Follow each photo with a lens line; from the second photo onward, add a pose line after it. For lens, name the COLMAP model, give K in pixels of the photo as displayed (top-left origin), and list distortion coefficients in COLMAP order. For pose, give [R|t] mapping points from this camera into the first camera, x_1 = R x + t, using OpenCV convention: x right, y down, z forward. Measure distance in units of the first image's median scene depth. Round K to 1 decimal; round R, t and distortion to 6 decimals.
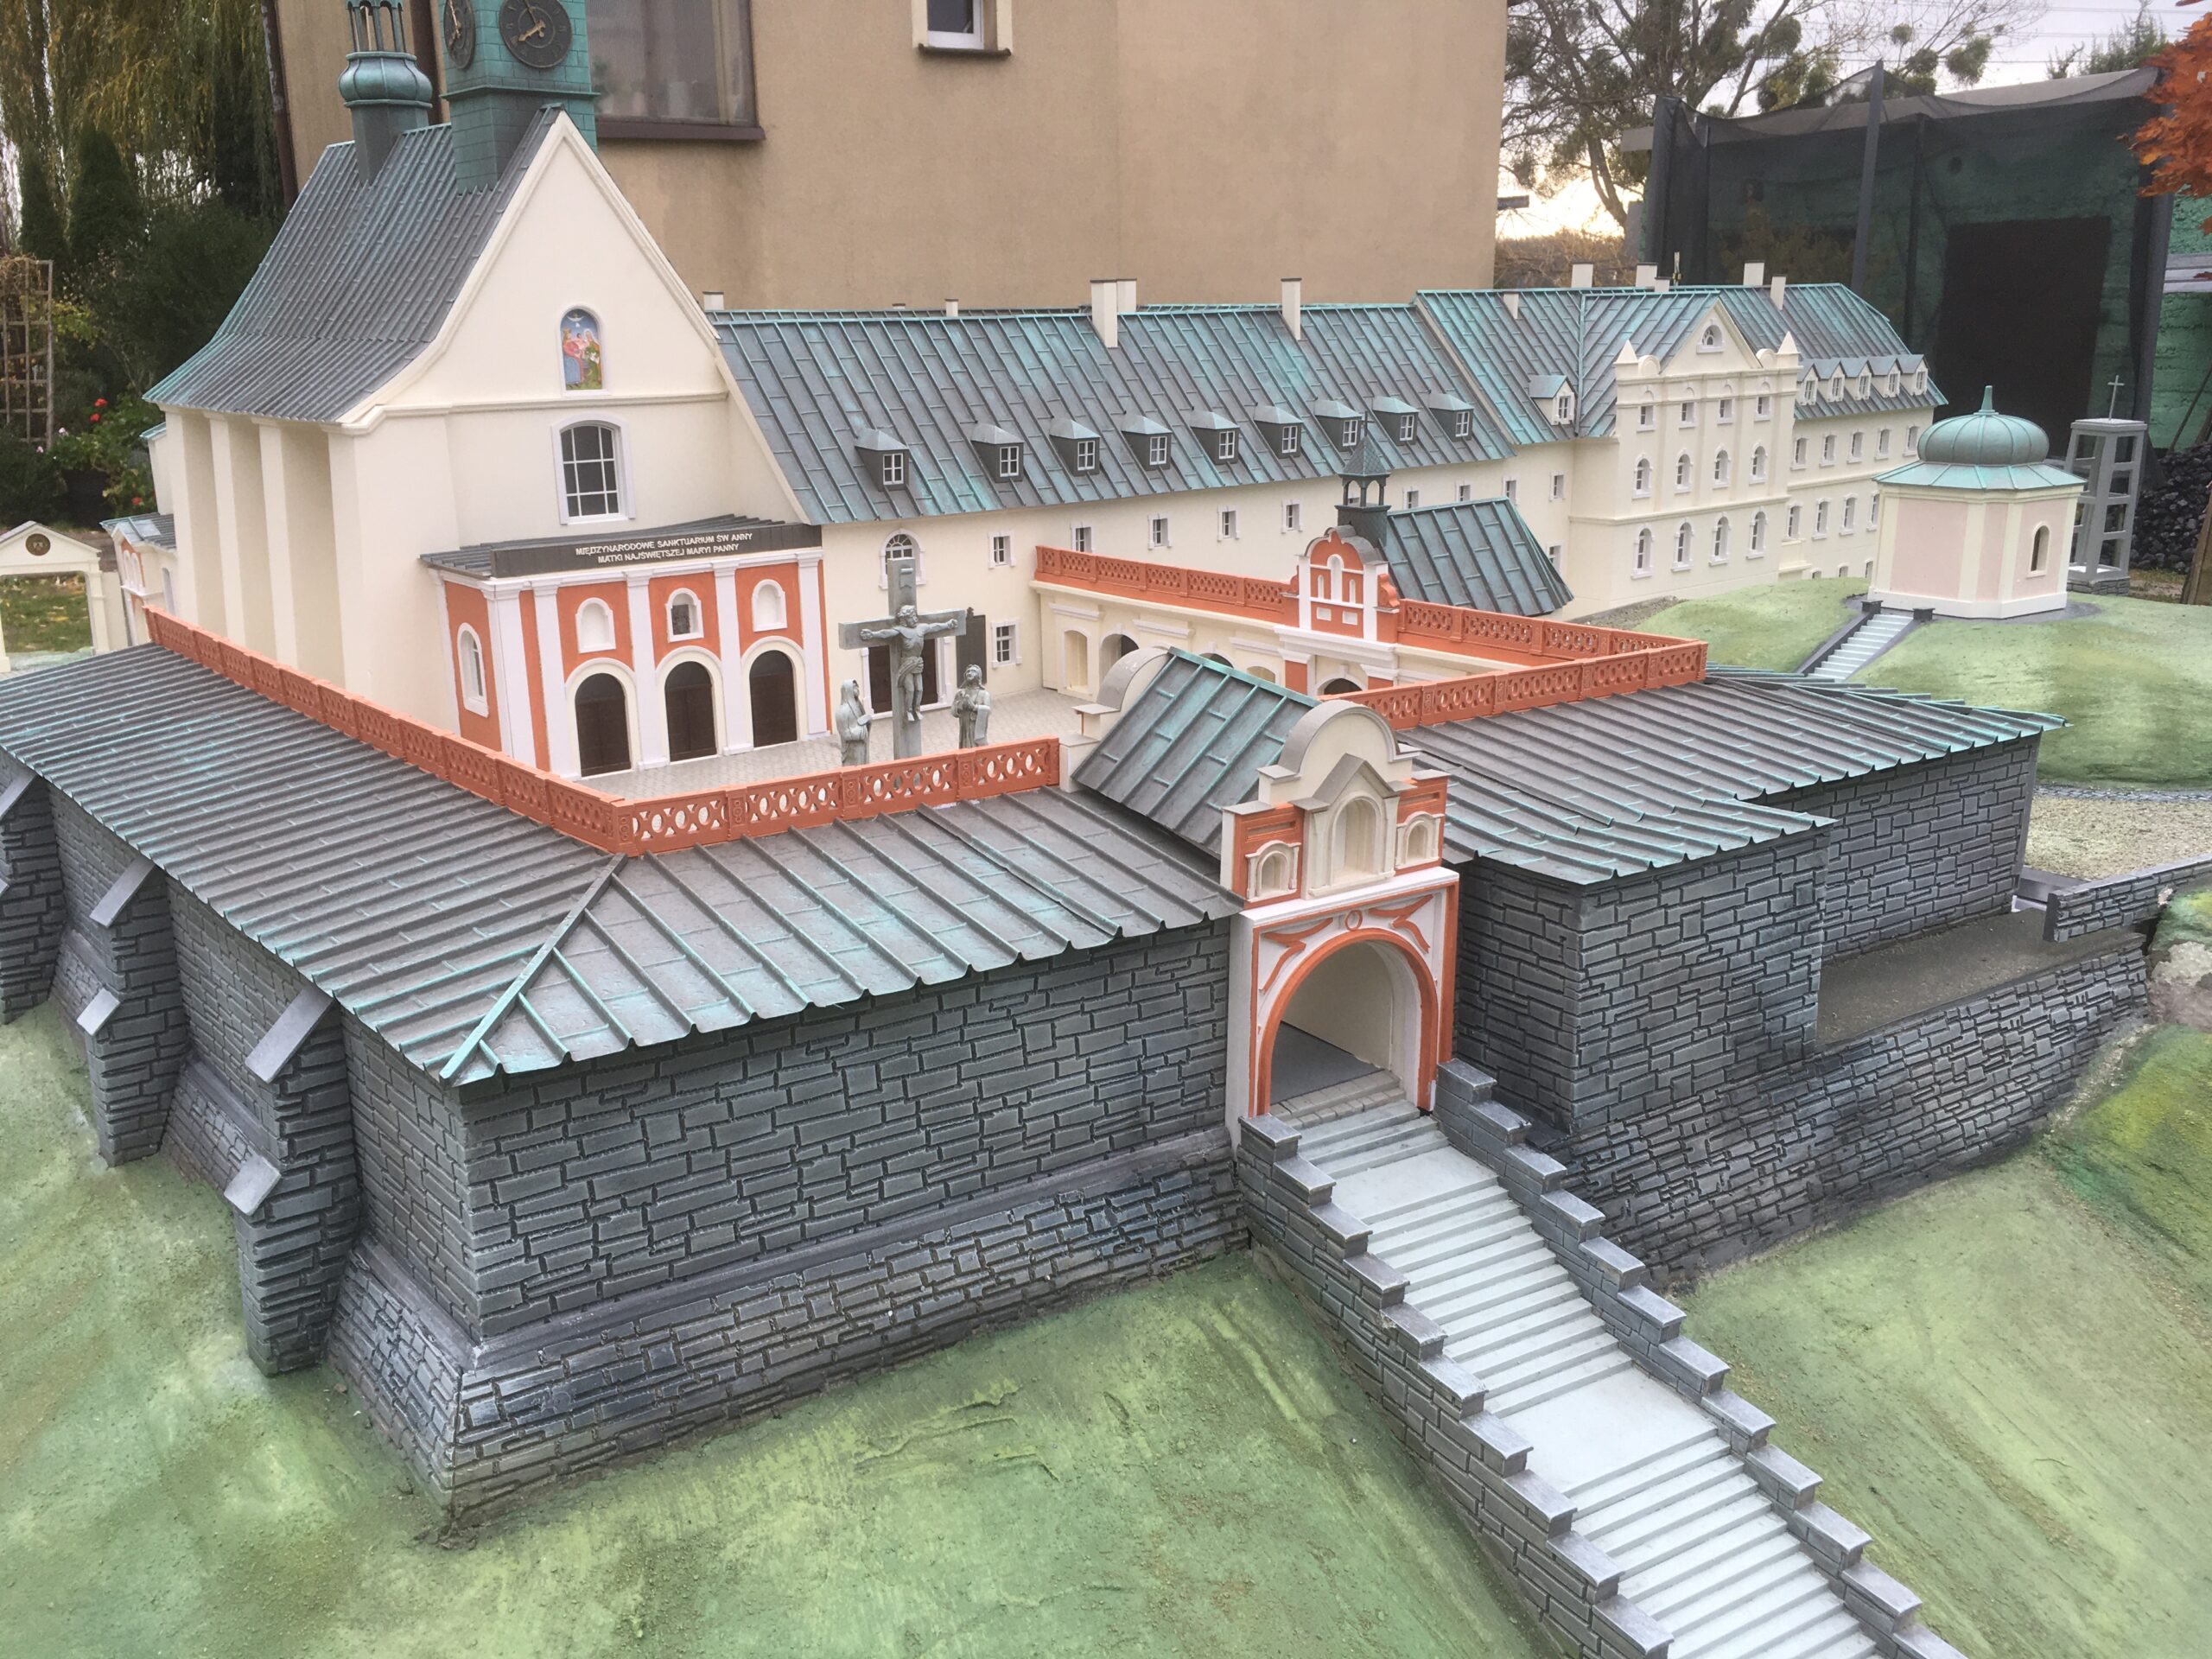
lens RADIAL K [[1893.3, 0, 1112.7], [0, 1893.3, 842.4], [0, 0, 1]] dist [0.076313, -0.018986]
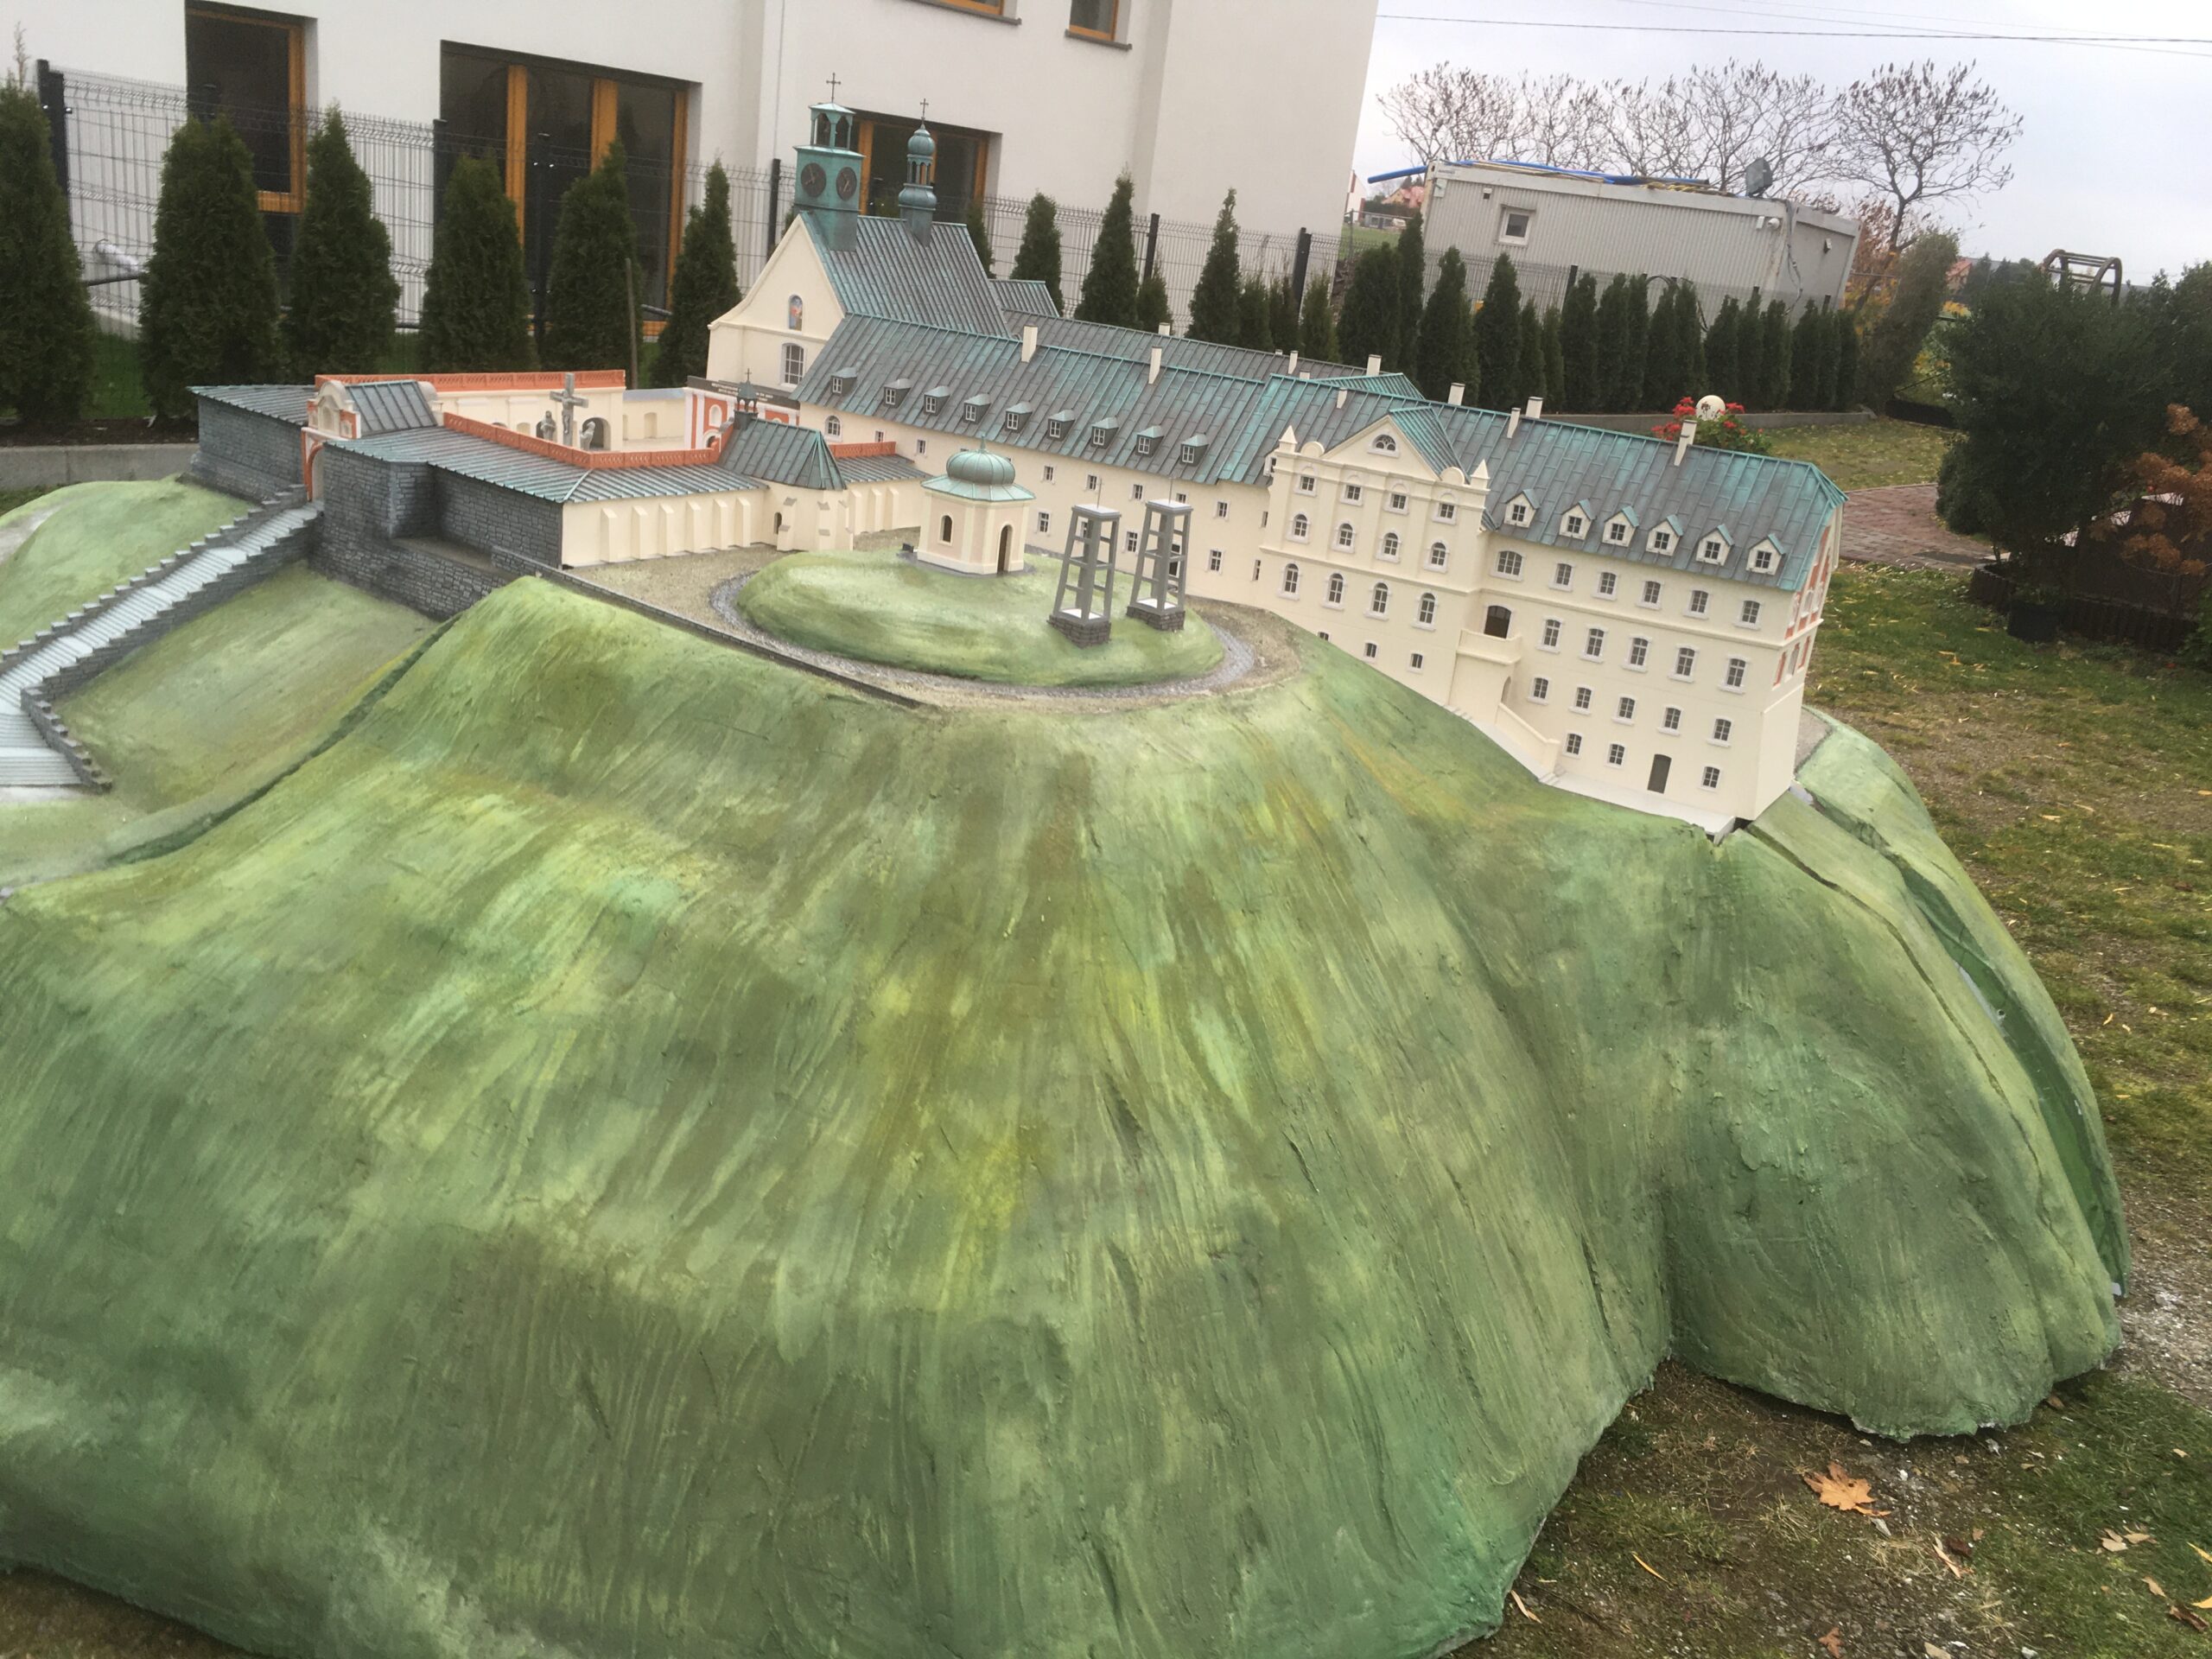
lens RADIAL K [[1893.3, 0, 1112.7], [0, 1893.3, 842.4], [0, 0, 1]] dist [0.076313, -0.018986]
pose [[0.350536, 0.350552, -0.868469, 2.081650], [-0.380296, 0.900694, 0.210062, -0.307526], [0.855862, 0.256641, 0.449039, 0.443134]]
